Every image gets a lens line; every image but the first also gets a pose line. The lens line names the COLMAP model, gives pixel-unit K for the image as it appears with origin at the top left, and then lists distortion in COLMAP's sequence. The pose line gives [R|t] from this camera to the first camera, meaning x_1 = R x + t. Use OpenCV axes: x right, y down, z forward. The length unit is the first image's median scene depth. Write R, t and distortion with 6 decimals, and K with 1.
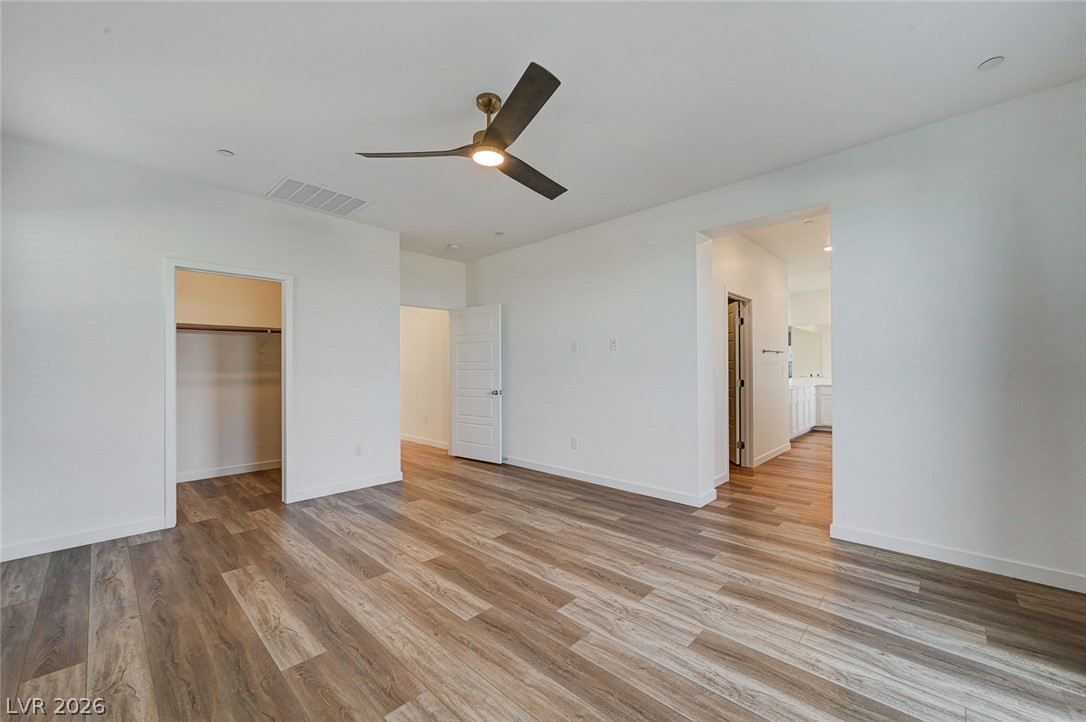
lens RADIAL K [[431.0, 0, 550.6], [0, 431.0, 367.3], [0, 0, 1]] dist [-0.002091, 0.000194]
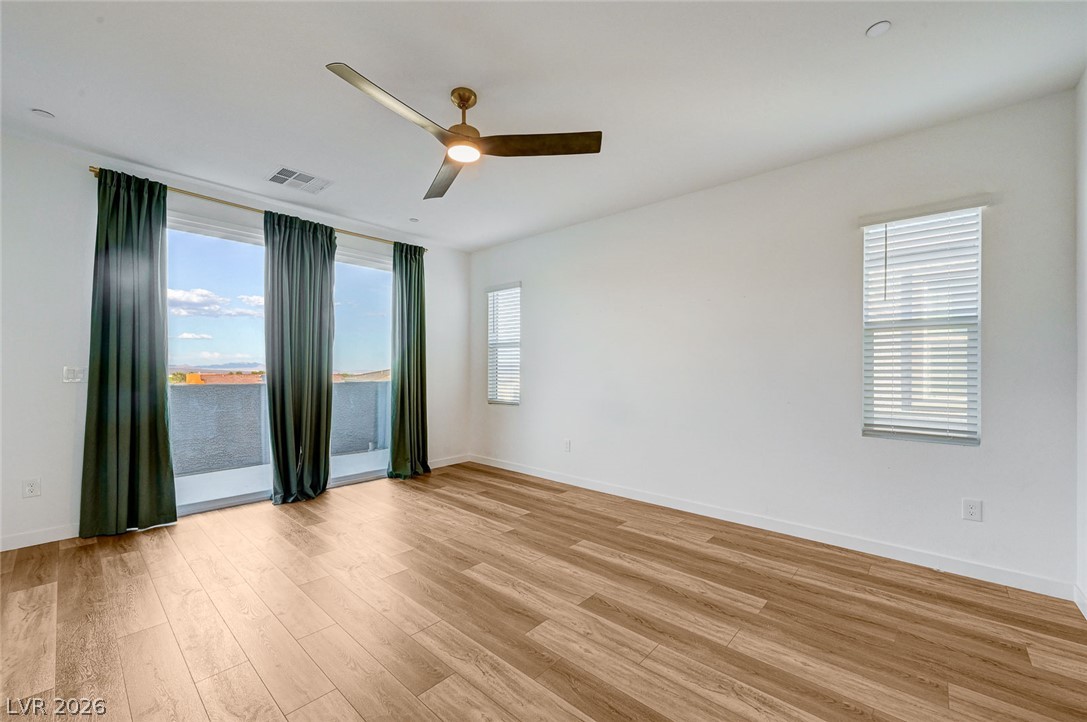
lens RADIAL K [[431.4, 0, 551.1], [0, 431.4, 367.3], [0, 0, 1]] dist [-0.002091, 0.000194]
pose [[-0.999471, 0.000923, -0.032503, -0.331253], [0.001139, 0.999977, -0.006637, 0.005370], [0.032497, -0.006670, -0.999450, 2.120649]]
